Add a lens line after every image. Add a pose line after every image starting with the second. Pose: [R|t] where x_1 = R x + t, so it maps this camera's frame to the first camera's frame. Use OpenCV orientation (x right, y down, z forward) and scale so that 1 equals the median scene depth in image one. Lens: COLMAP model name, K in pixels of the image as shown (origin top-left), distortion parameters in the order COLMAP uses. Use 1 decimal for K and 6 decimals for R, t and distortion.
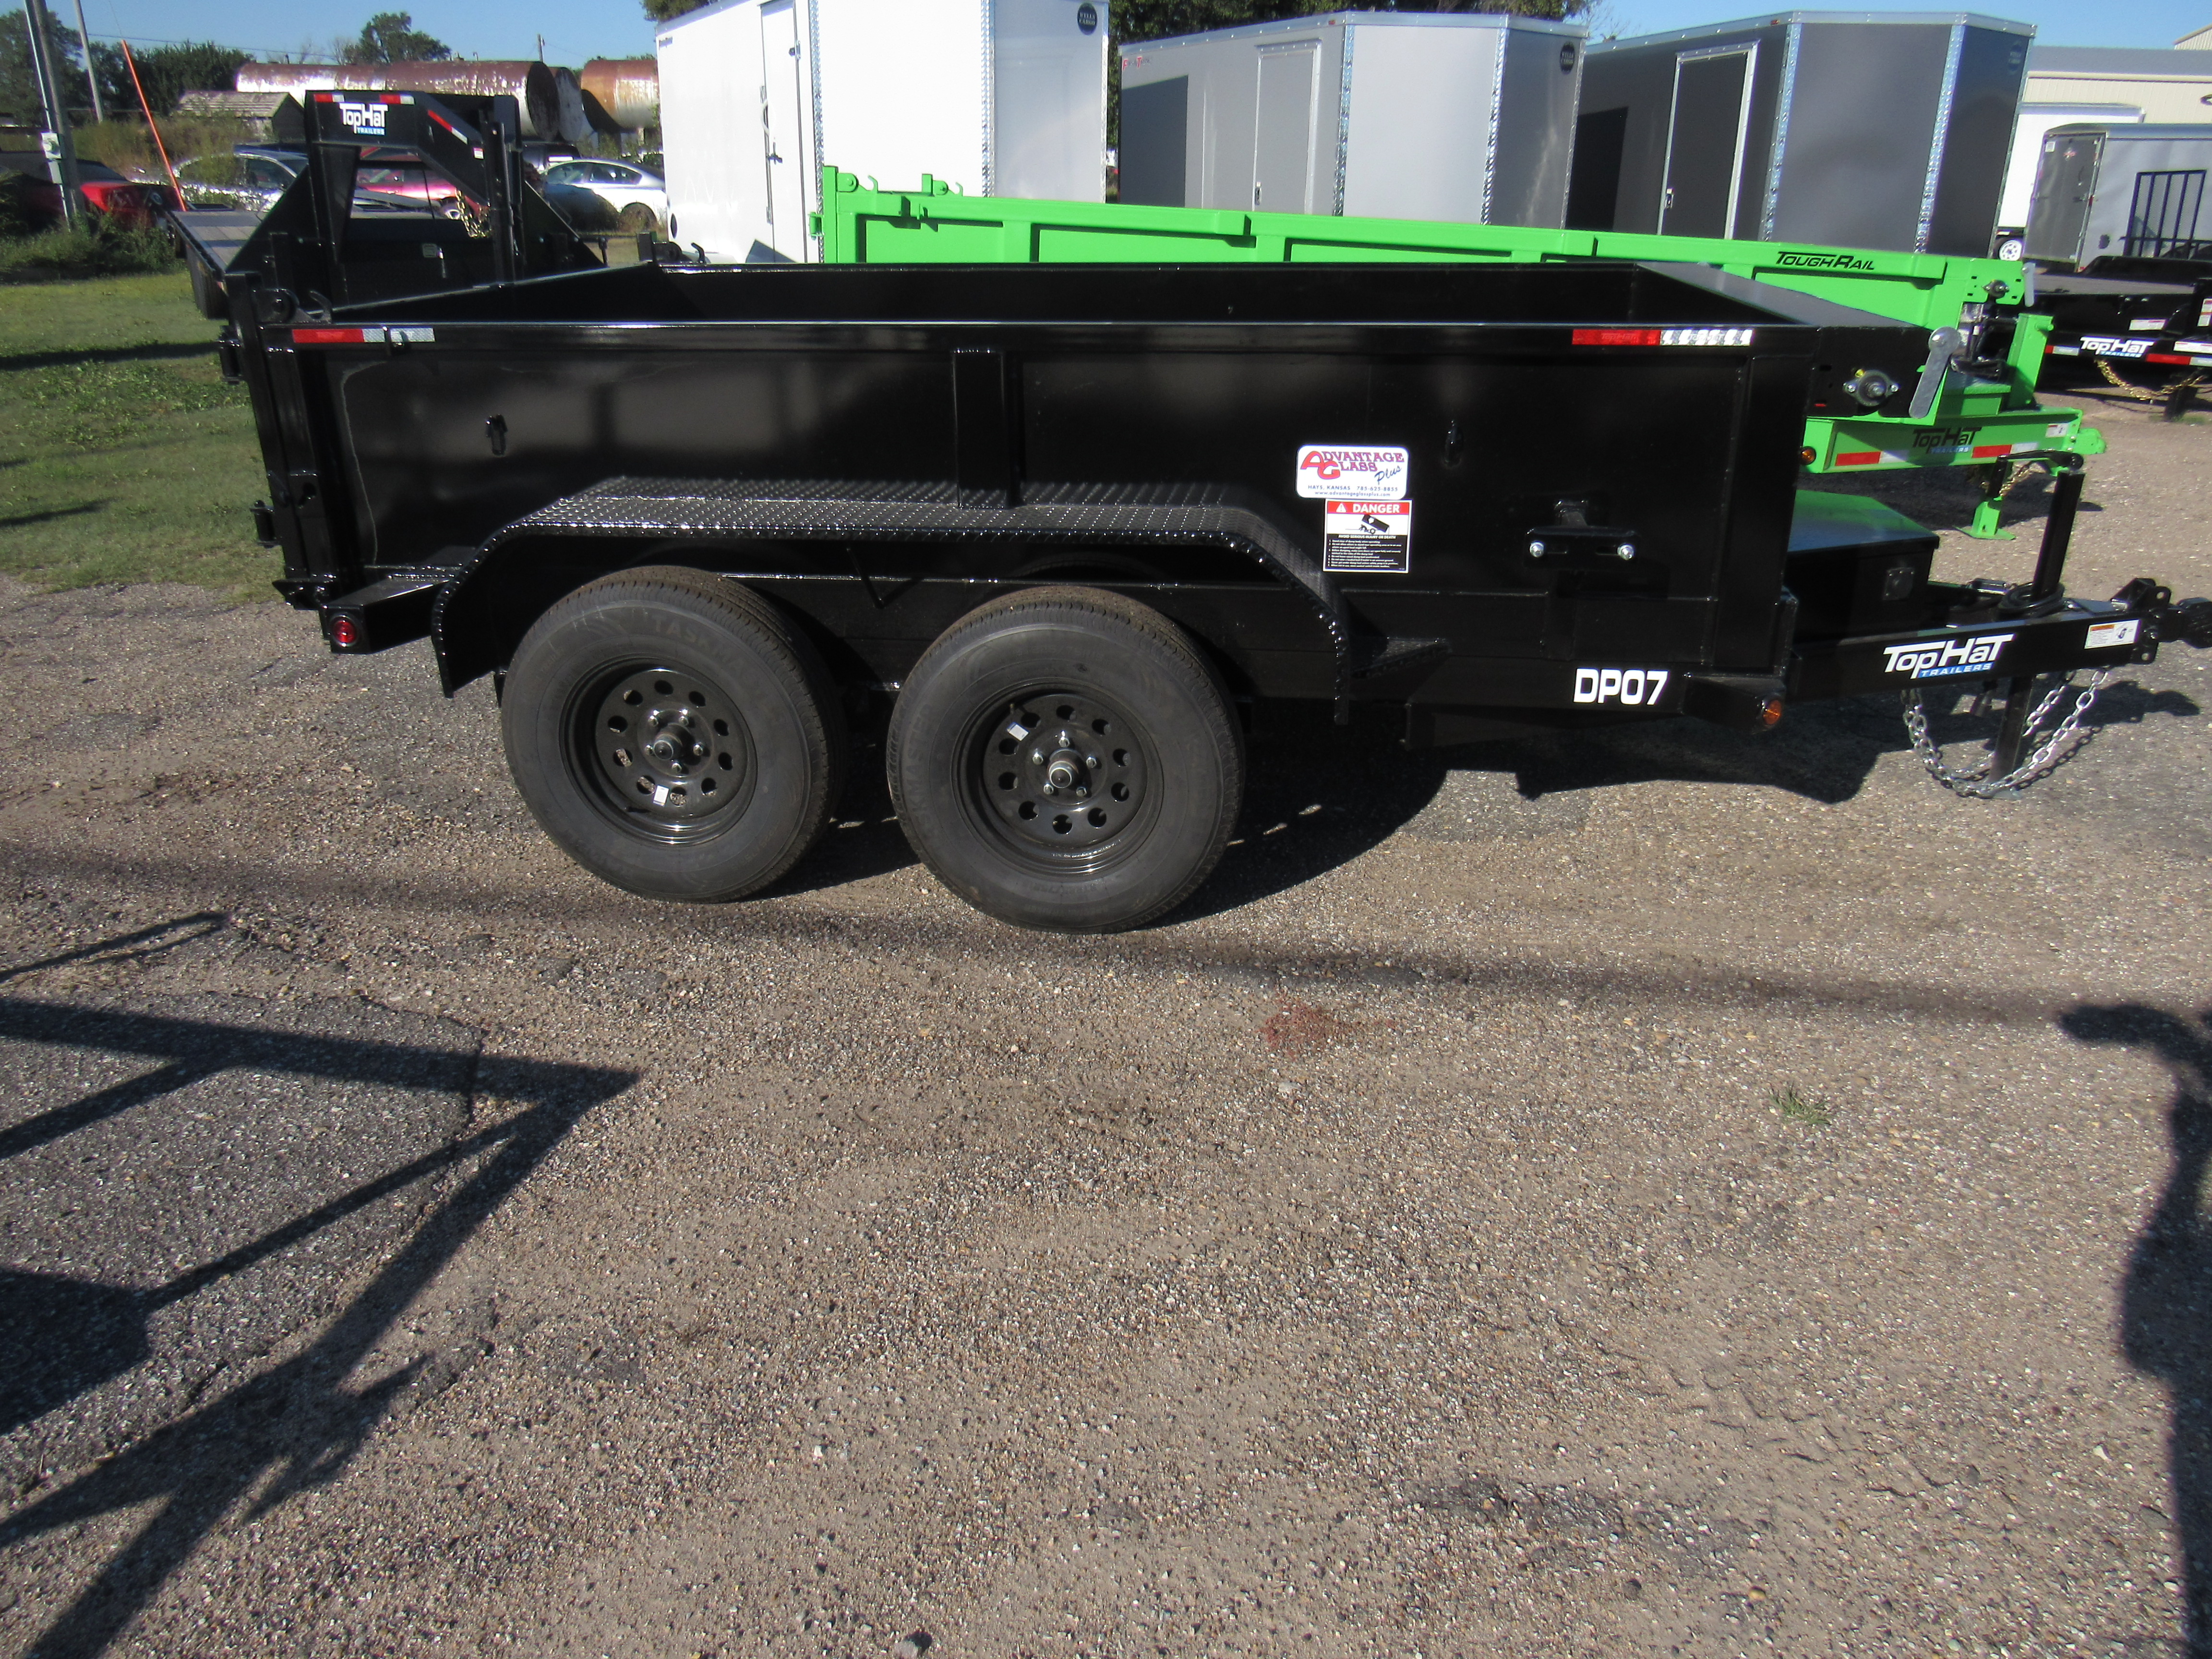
lens RADIAL K [[1581.3, 0, 1106.0], [0, 1581.3, 829.5], [0, 0, 1]] dist [-0.022756, 0.003953]
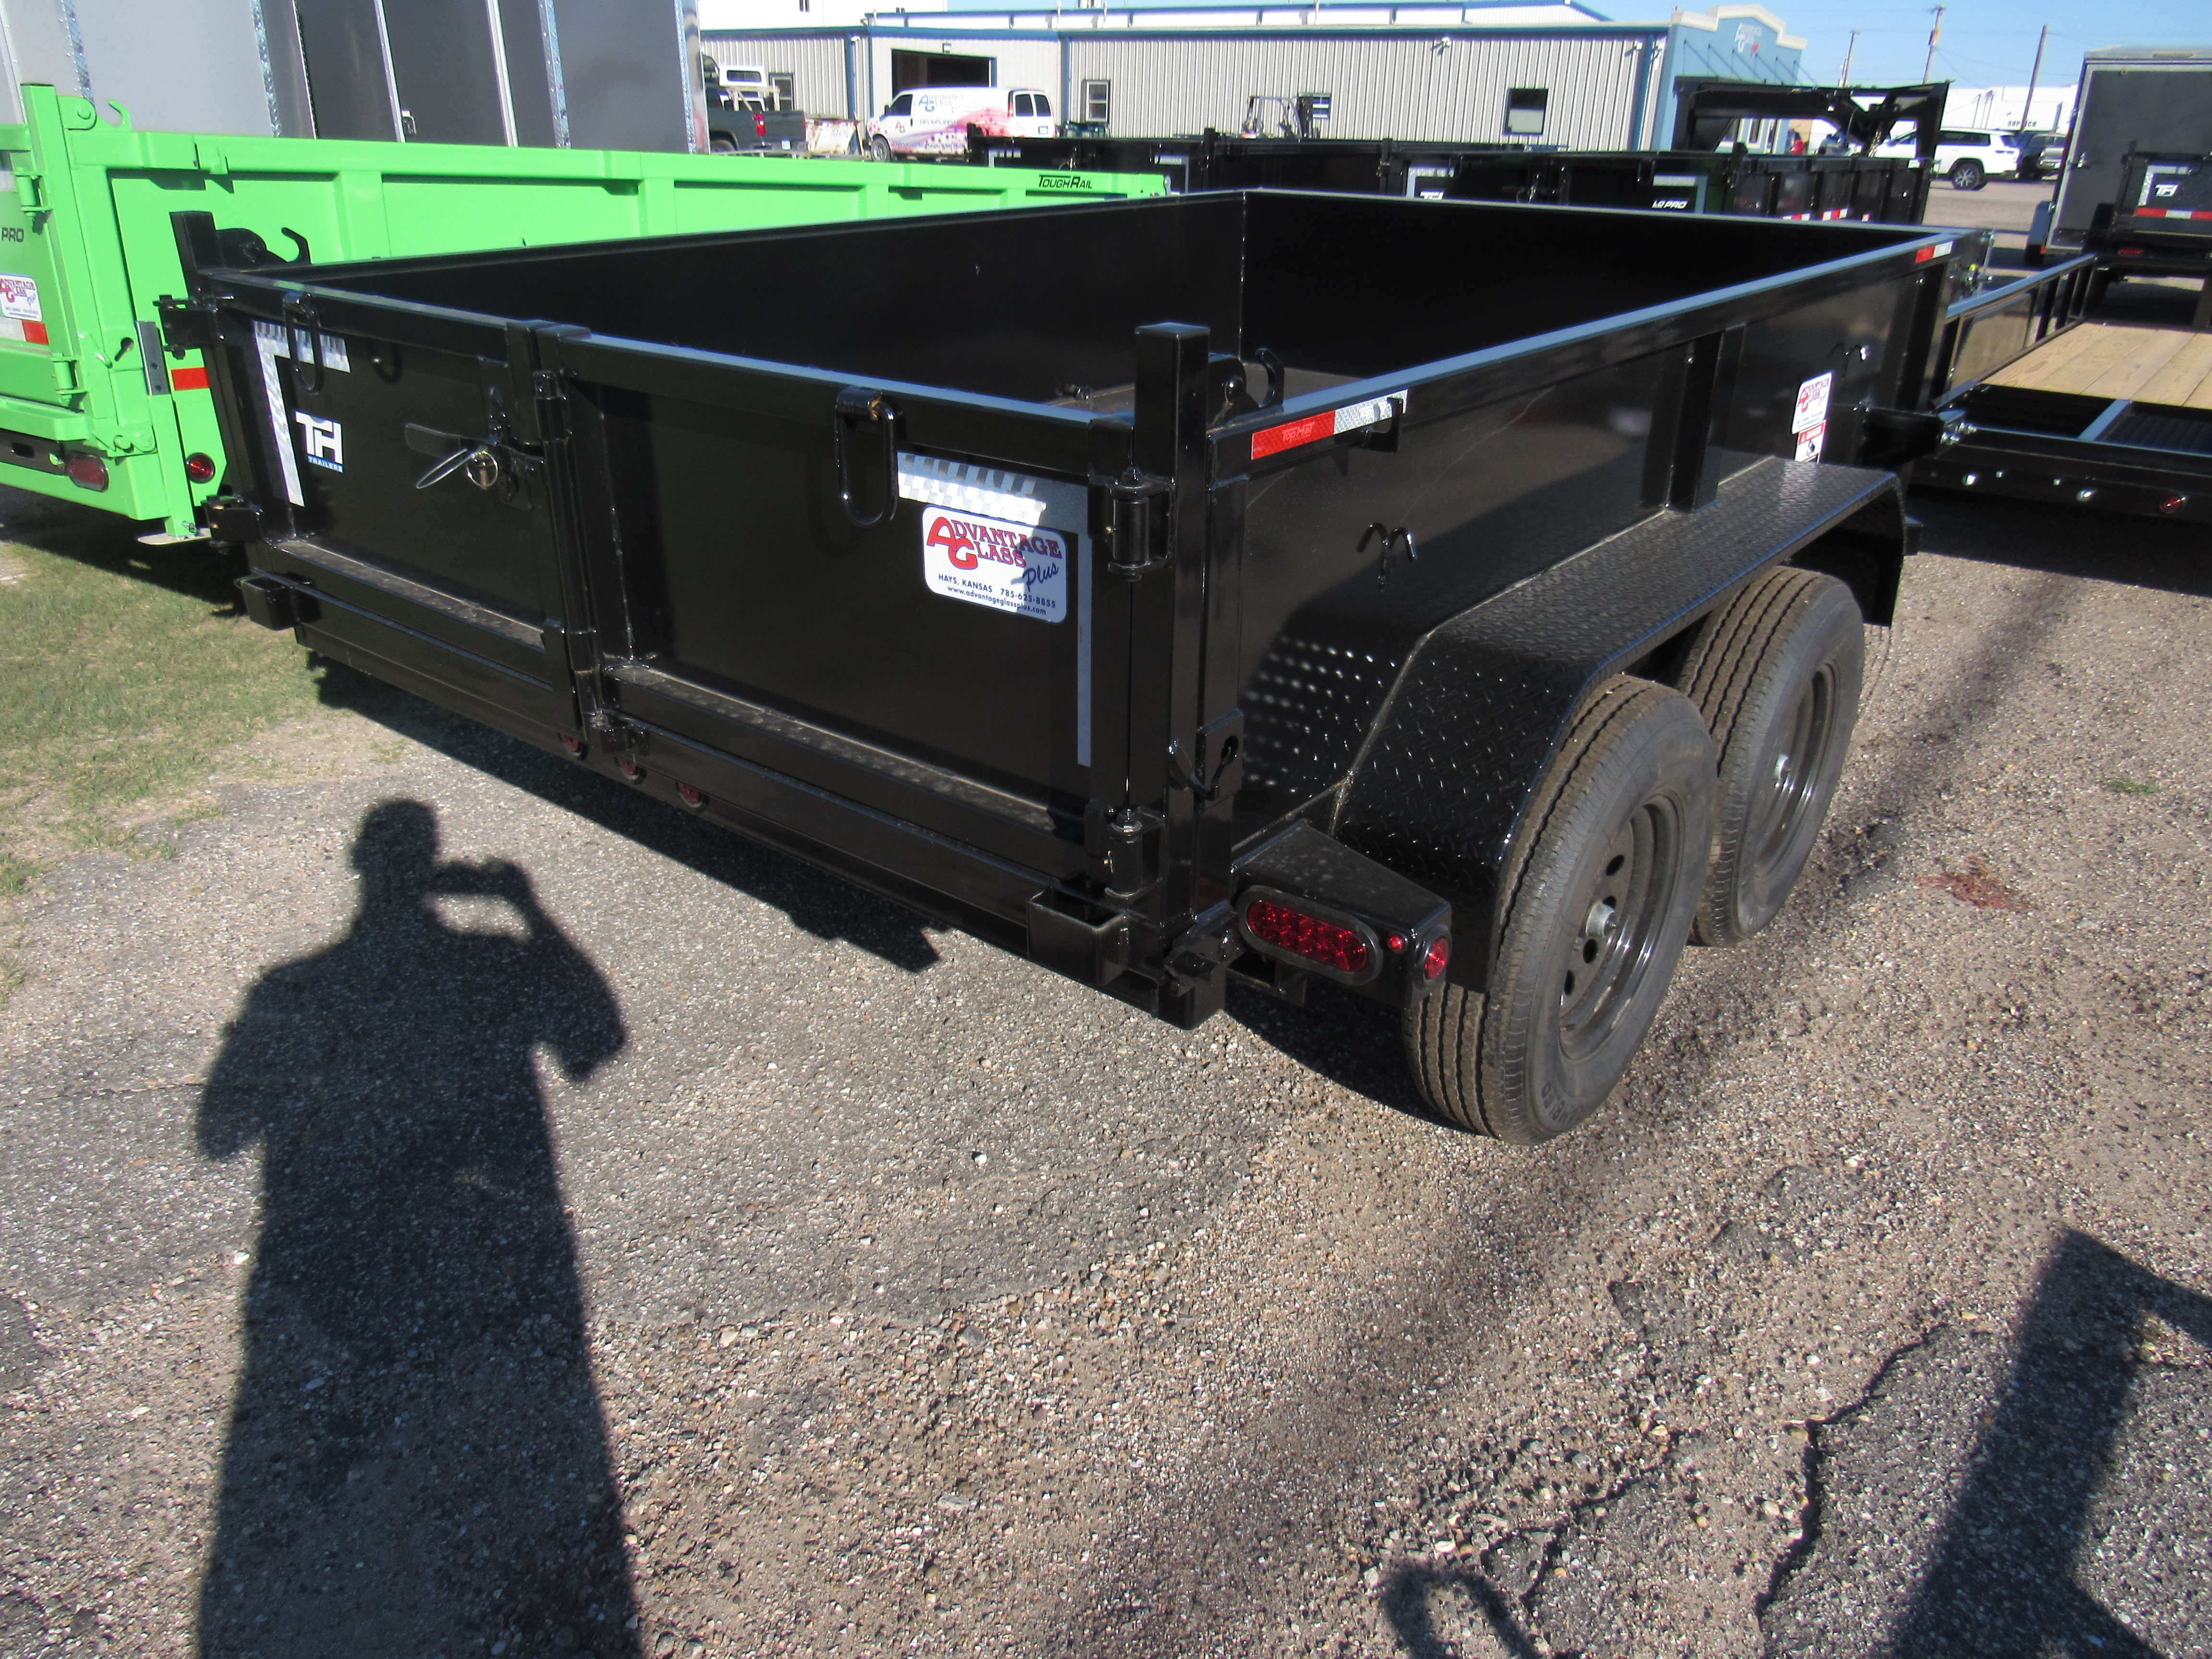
lens RADIAL K [[1576.1, 0, 1106.0], [0, 1576.1, 829.5], [0, 0, 1]] dist [-0.014808, 0.003824]
pose [[0.512681, -0.372010, 0.773800, -1.007757], [0.321548, 0.918858, 0.228707, -0.358278], [-0.796094, 0.131560, 0.590700, 0.784844]]
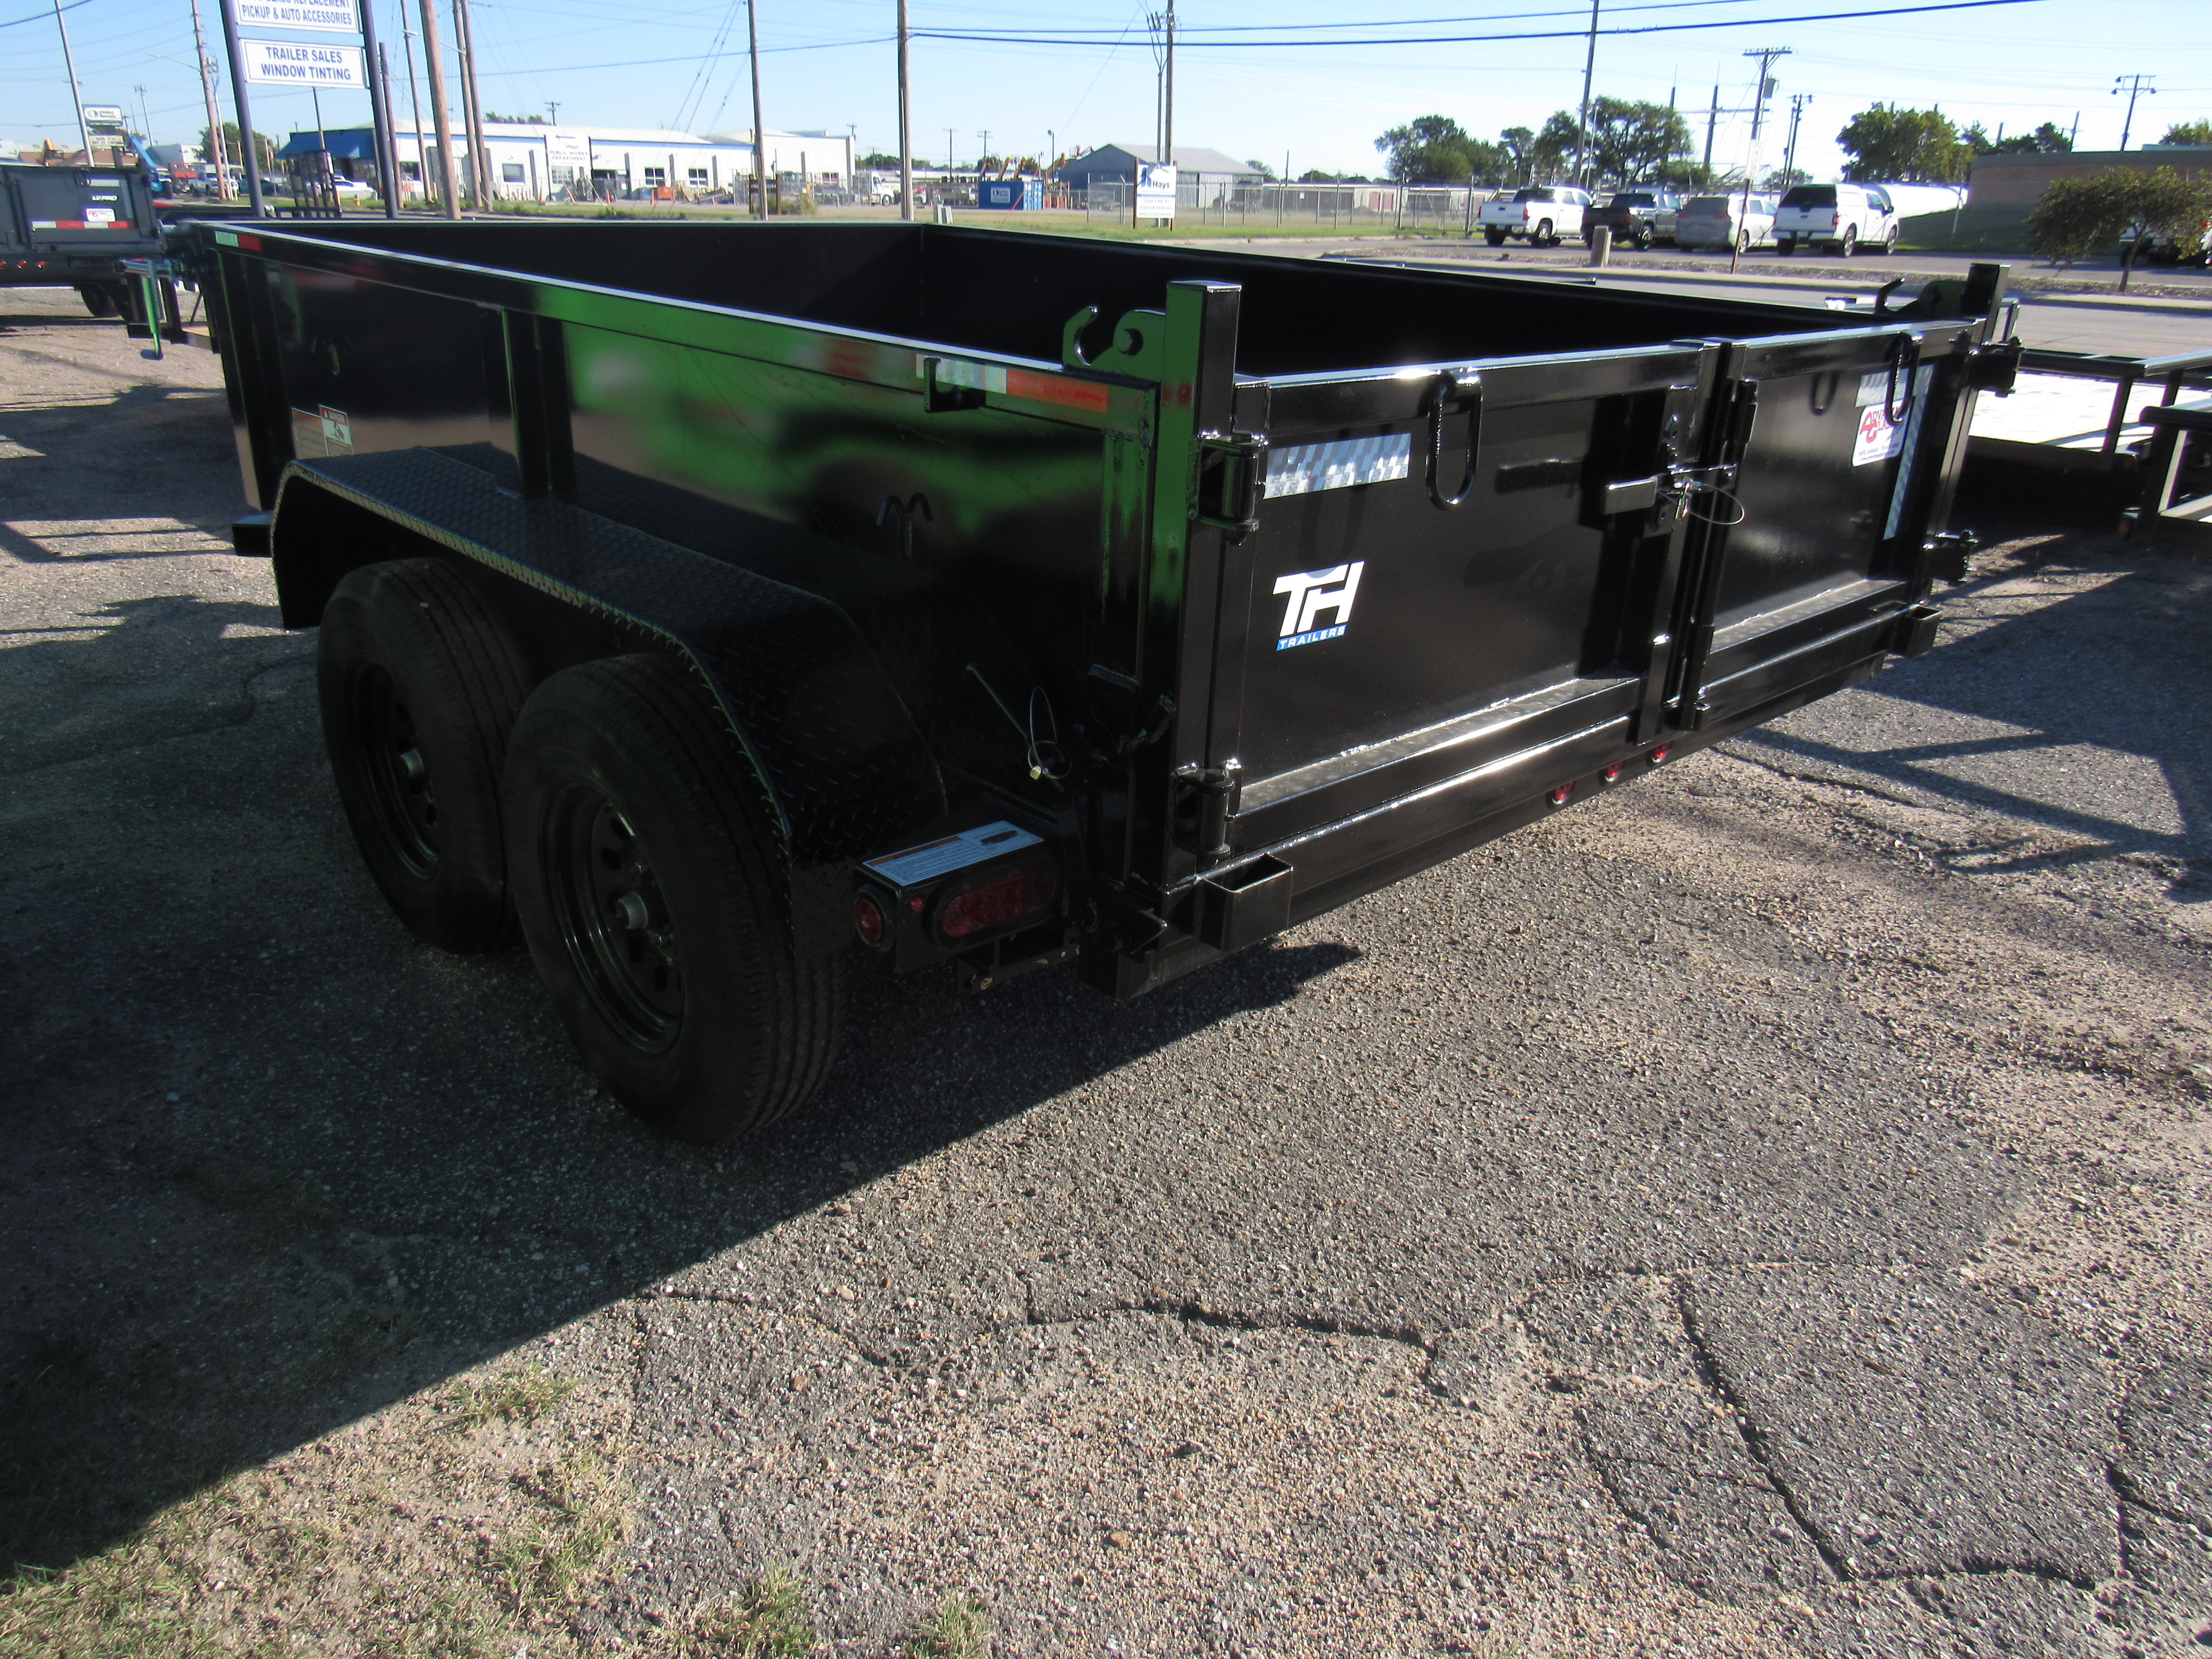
lens RADIAL K [[1581.3, 0, 1106.0], [0, 1581.3, 829.5], [0, 0, 1]] dist [-0.022756, 0.003953]
pose [[-0.779311, -0.279669, 0.560767, -0.768802], [0.195919, 0.741278, 0.641968, -0.835848], [-0.595223, 0.610158, -0.522894, 2.040502]]
